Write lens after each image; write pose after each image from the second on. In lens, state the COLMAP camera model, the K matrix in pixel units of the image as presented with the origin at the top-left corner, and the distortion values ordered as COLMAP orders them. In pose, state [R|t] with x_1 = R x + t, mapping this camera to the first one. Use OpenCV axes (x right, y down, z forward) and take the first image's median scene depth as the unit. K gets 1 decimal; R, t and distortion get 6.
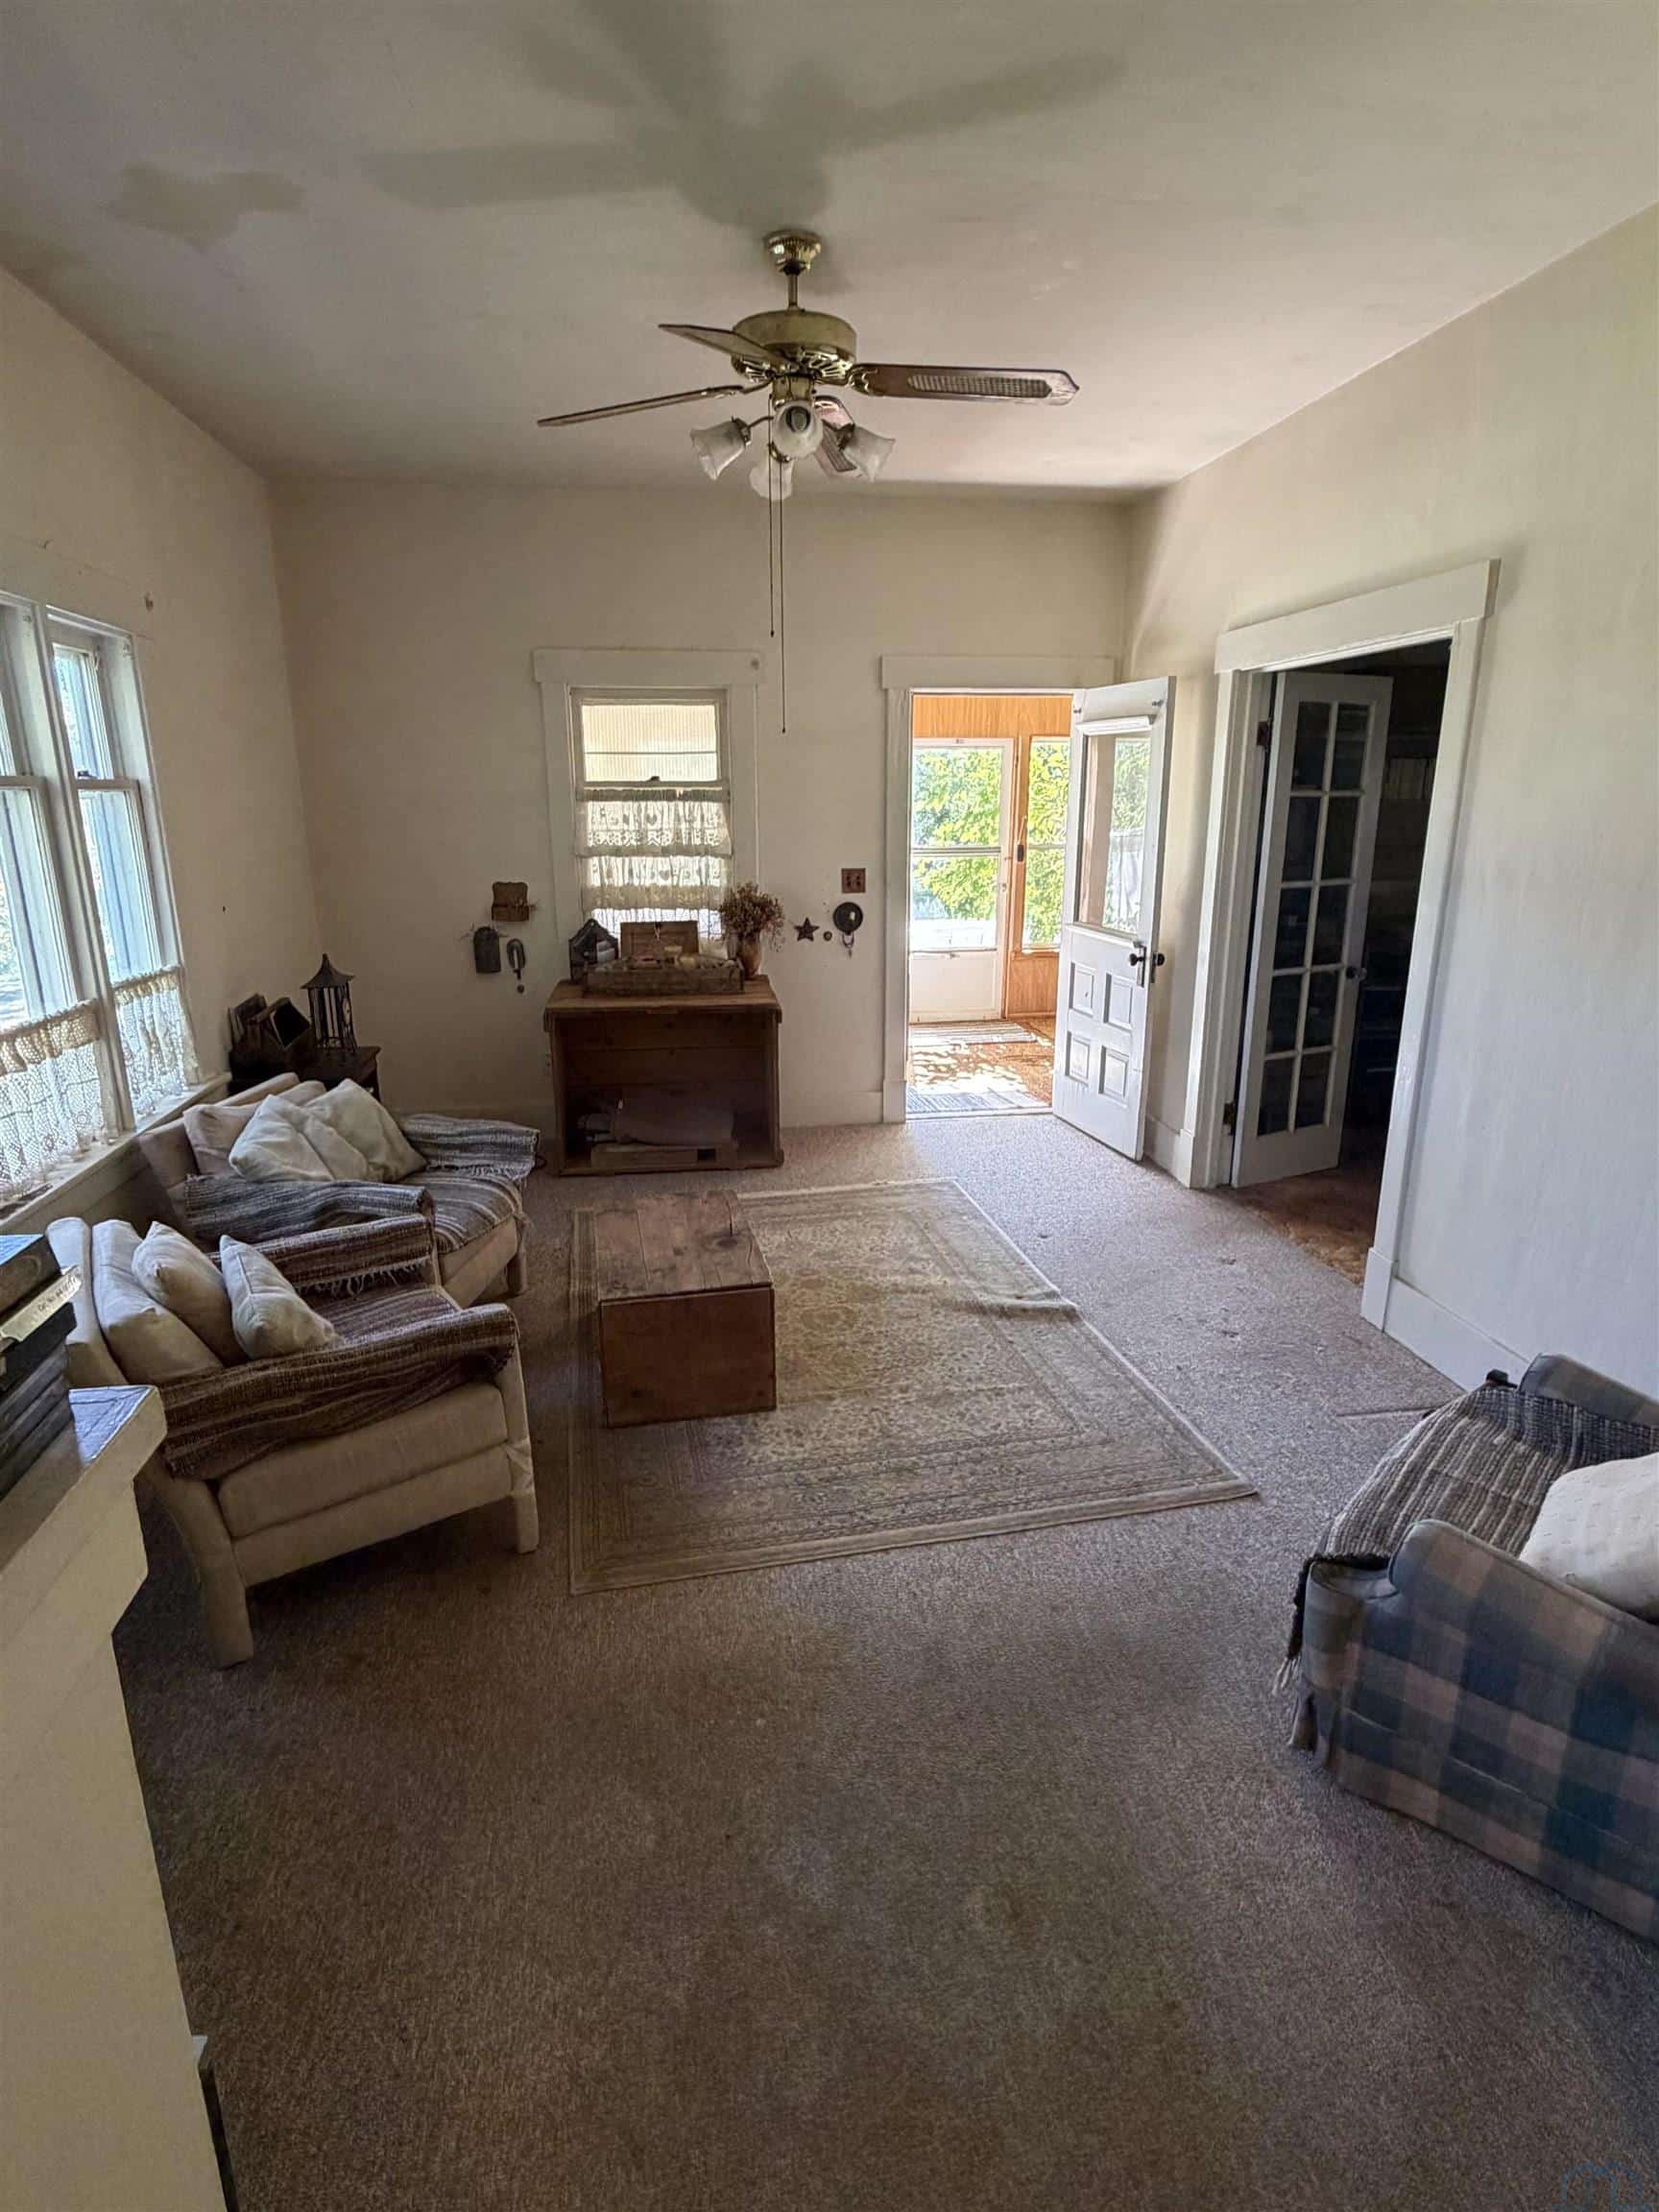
lens RADIAL K [[1142.0, 0, 841.3], [0, 1142.0, 1094.0], [0, 0, 1]] dist [-0.002424, 0.000060]
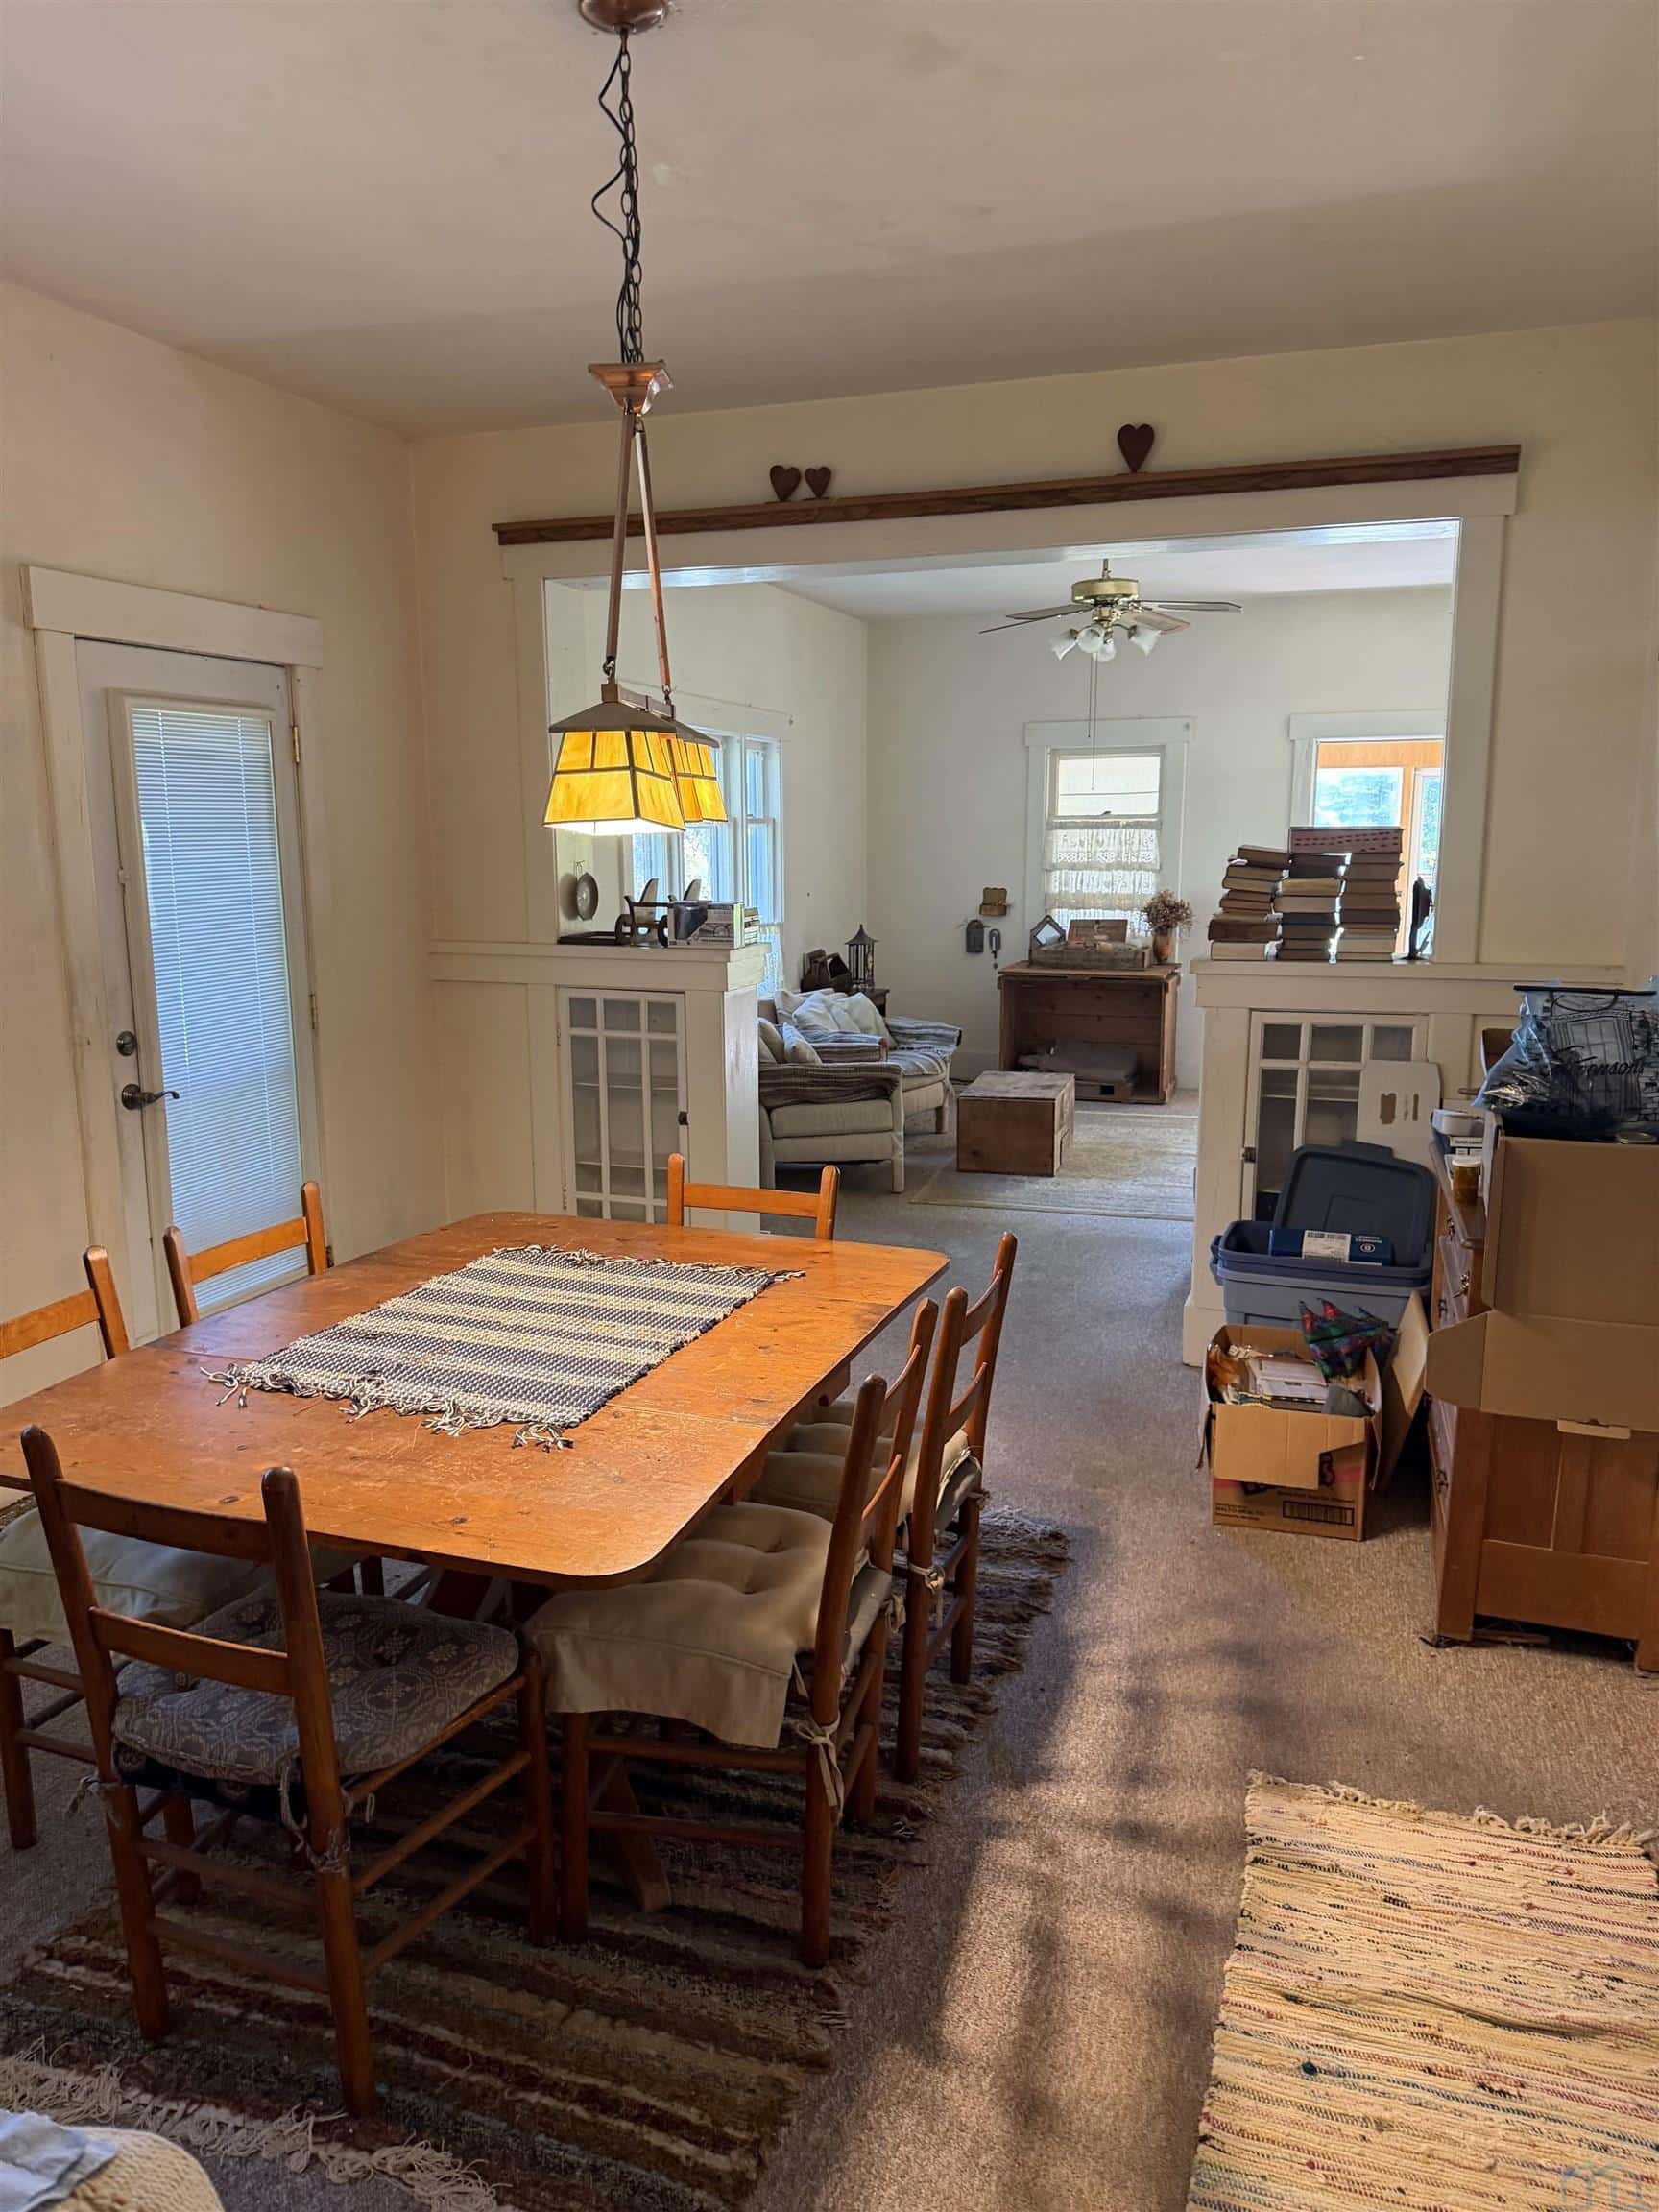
lens RADIAL K [[1546.5, 0, 820.7], [0, 1546.5, 1115.2], [0, 0, 1]] dist [0.008257, -0.000207]
pose [[0.877992, 0.081757, -0.471642, 0.426734], [-0.115876, 0.992302, -0.043698, 0.192490], [0.464439, 0.093018, 0.880707, -0.716637]]
